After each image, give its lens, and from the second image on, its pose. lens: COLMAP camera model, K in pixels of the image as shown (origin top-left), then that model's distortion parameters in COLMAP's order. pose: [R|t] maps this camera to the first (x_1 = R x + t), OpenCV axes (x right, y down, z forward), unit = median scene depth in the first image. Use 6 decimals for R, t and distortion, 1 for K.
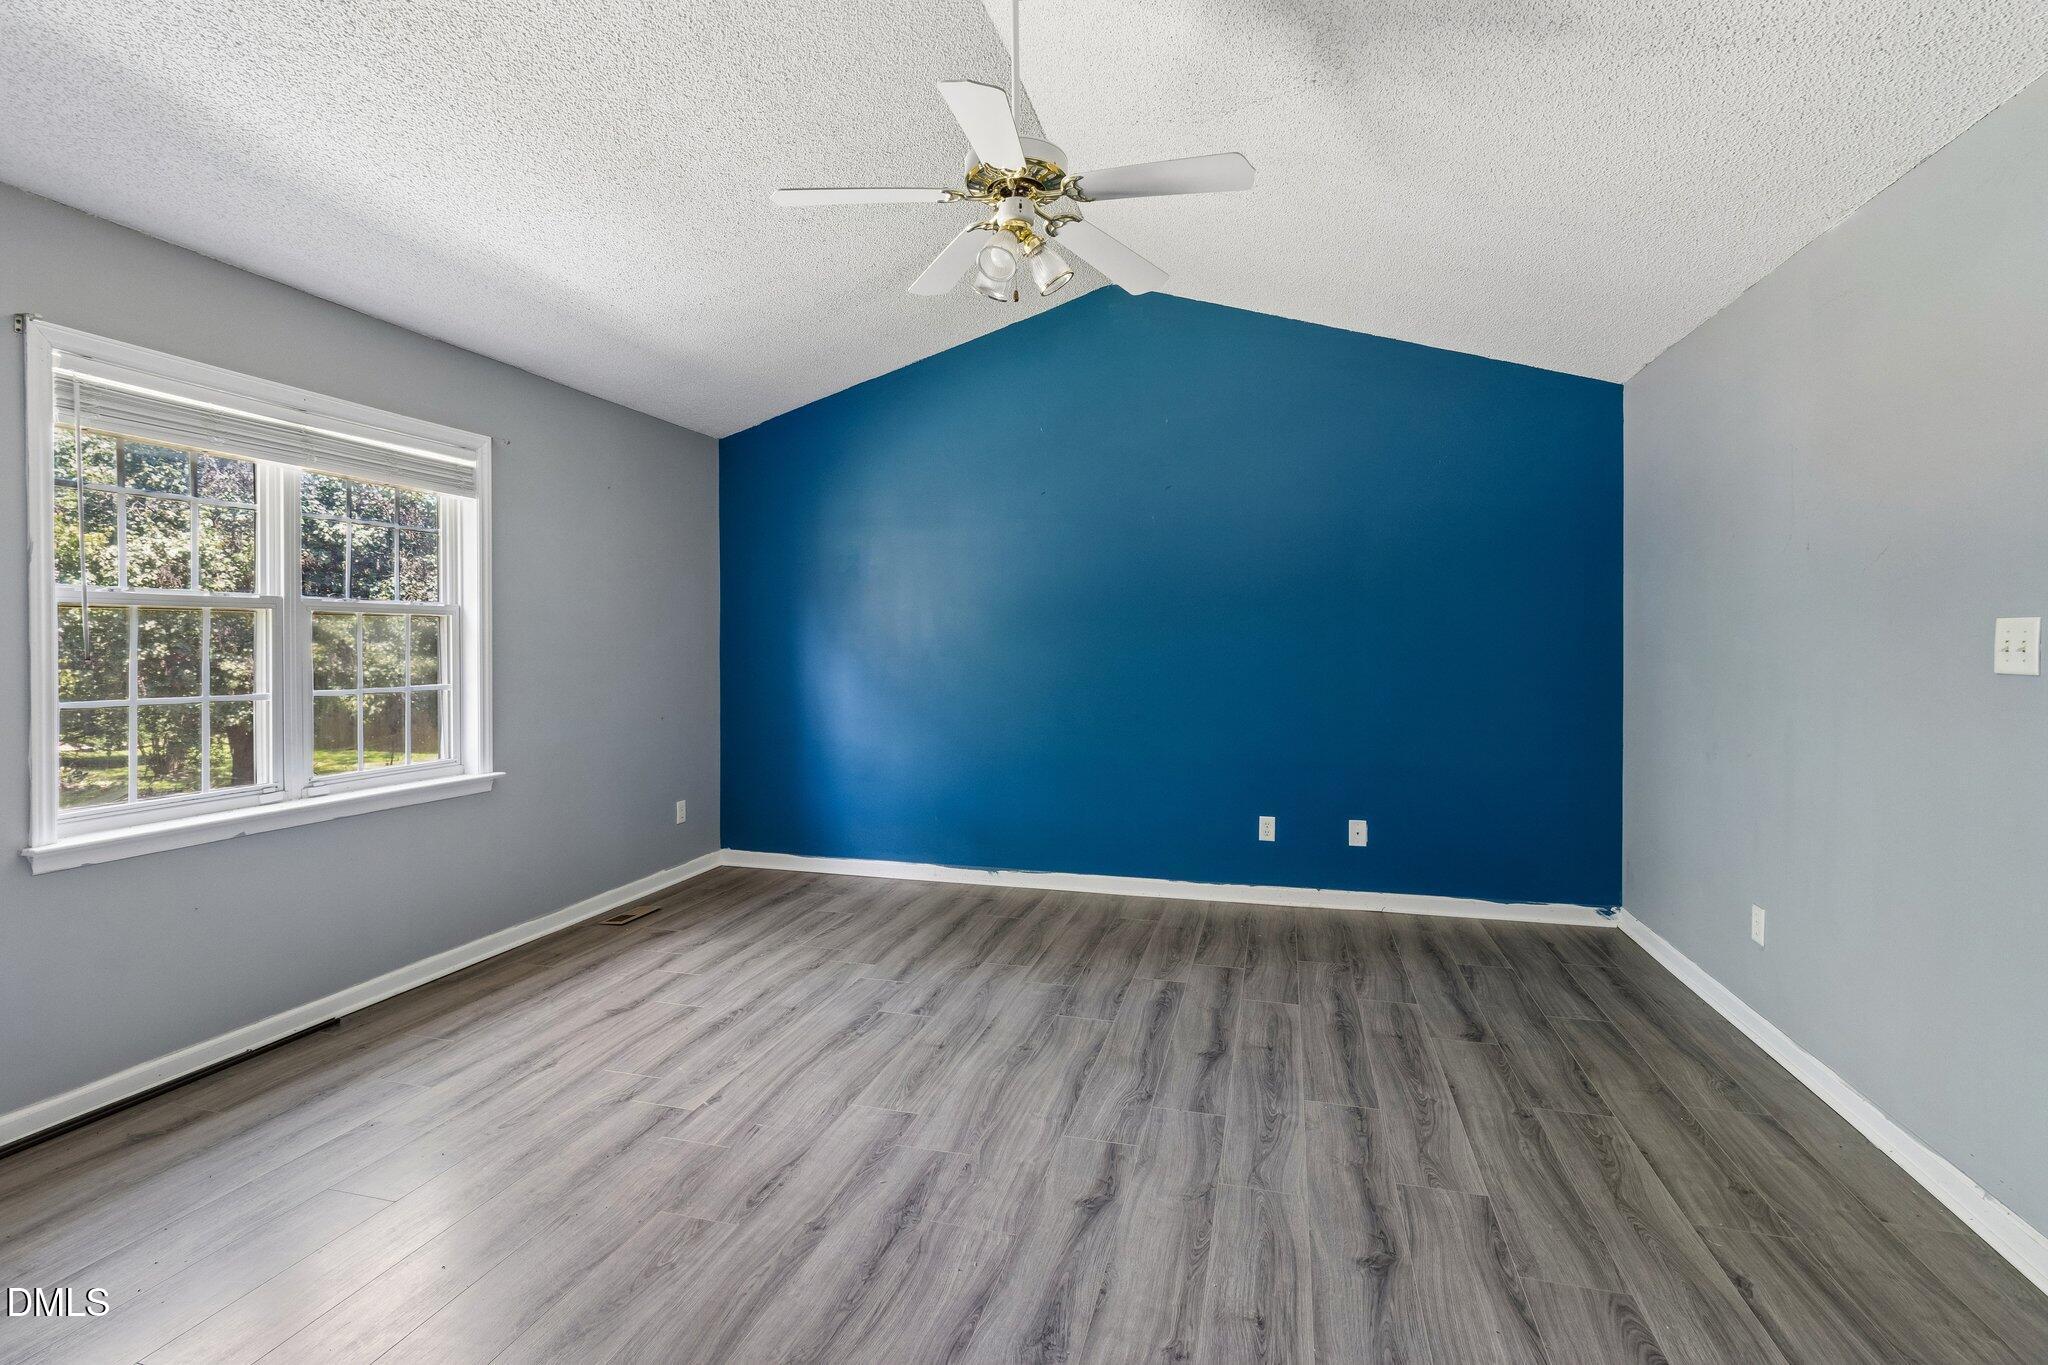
lens RADIAL K [[944.3, 0, 1024.1], [0, 944.3, 652.3], [0, 0, 1]] dist [0.004722, 0.000475]
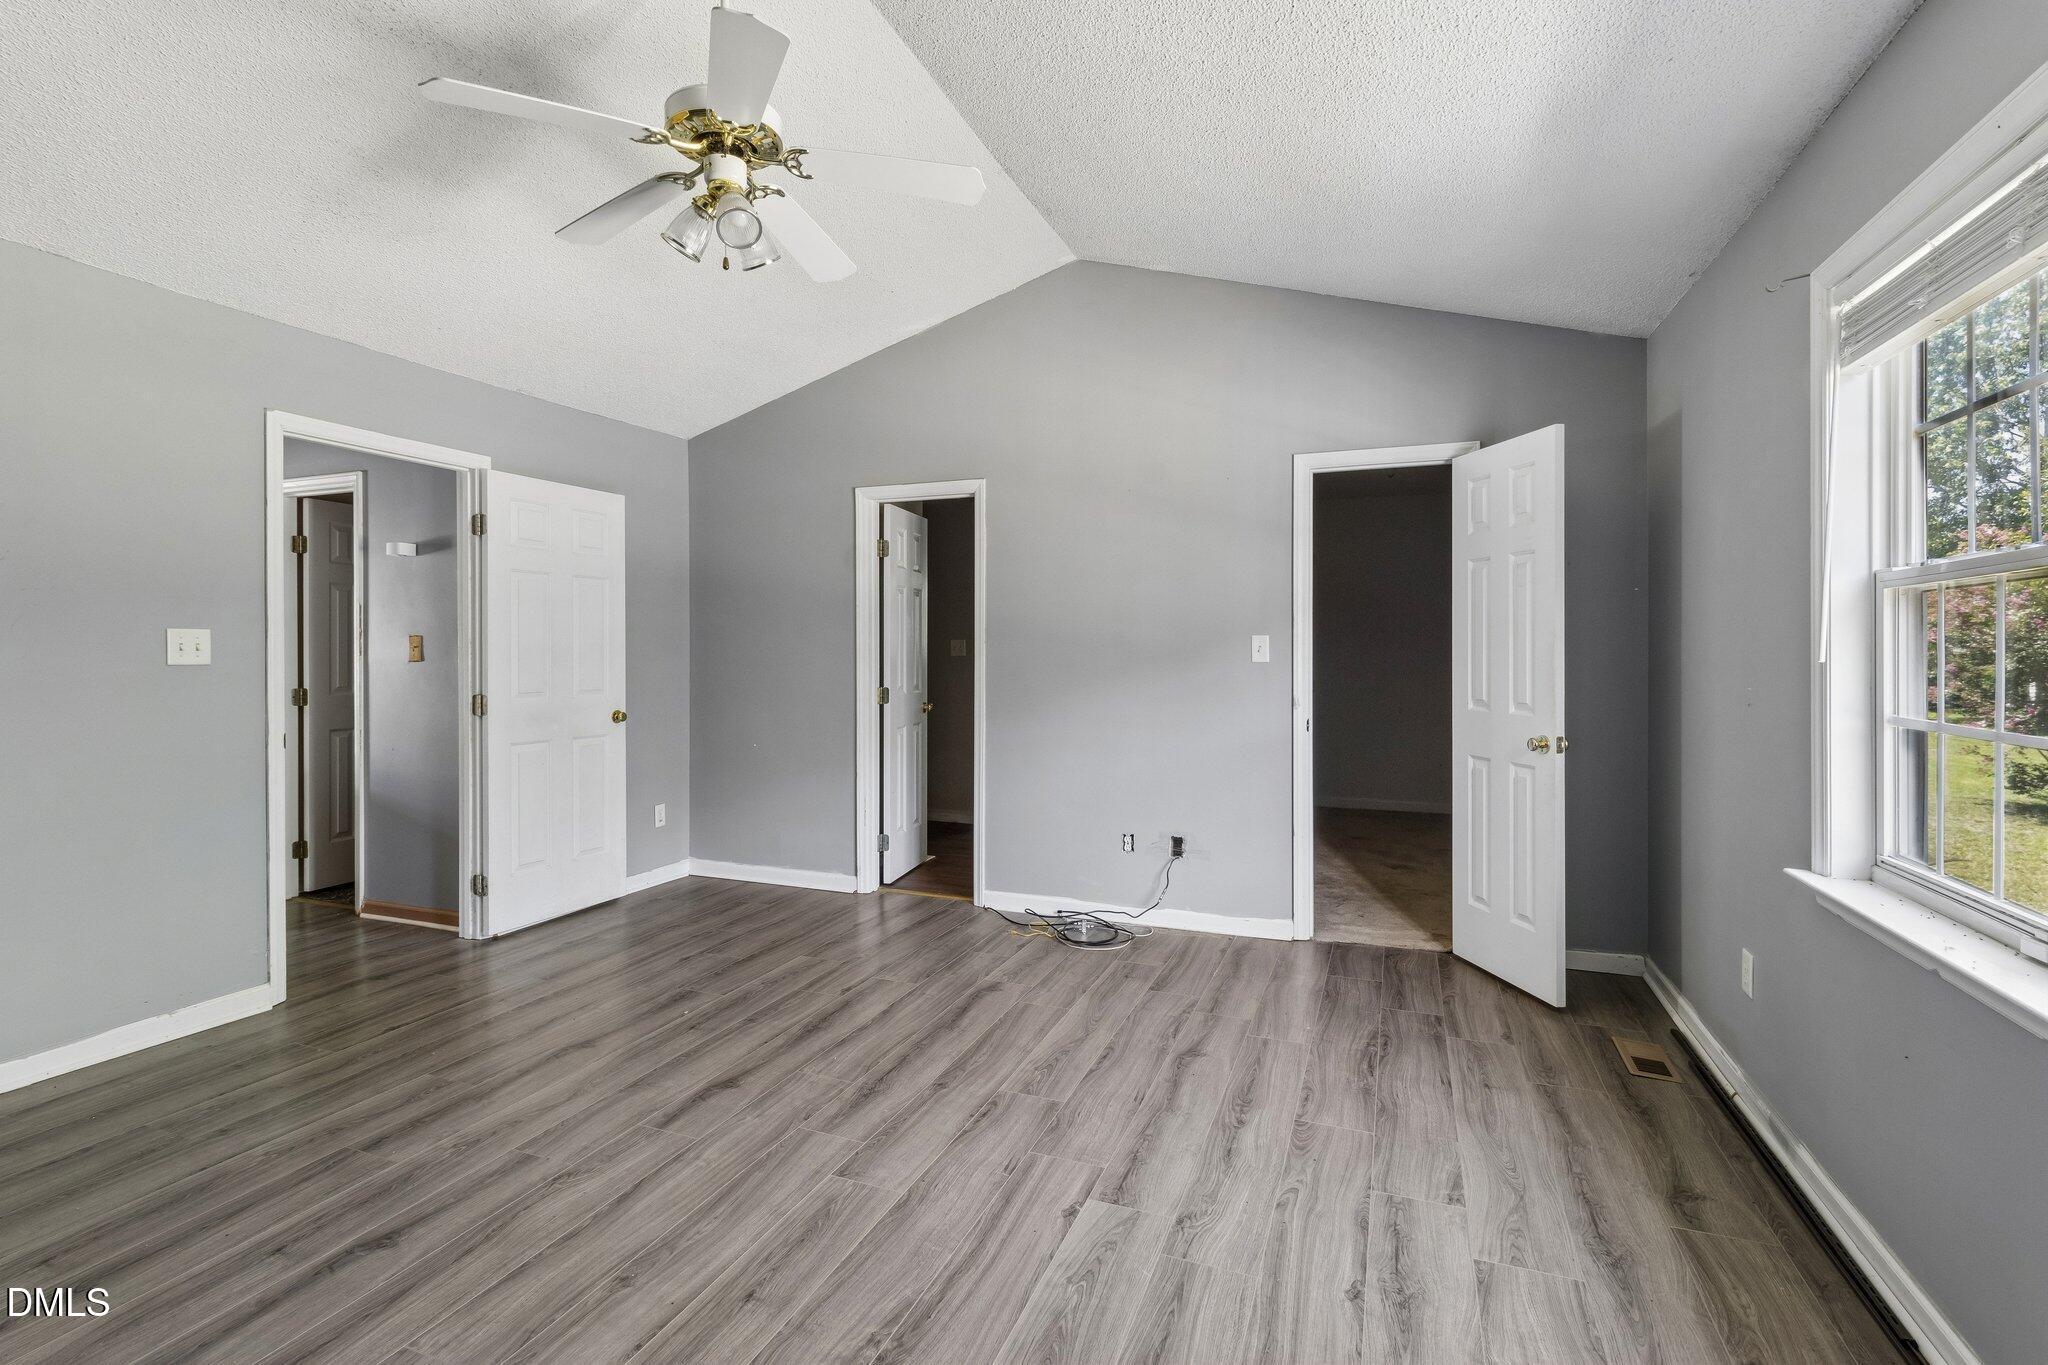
lens RADIAL K [[947.0, 0, 1023.2], [0, 947.0, 658.1], [0, 0, 1]] dist [0.001642, 0.000059]
pose [[-0.993782, 0.000184, 0.111345, -0.371526], [0.002087, 0.999854, 0.016976, -0.008955], [-0.111326, 0.017103, -0.993637, 1.766152]]
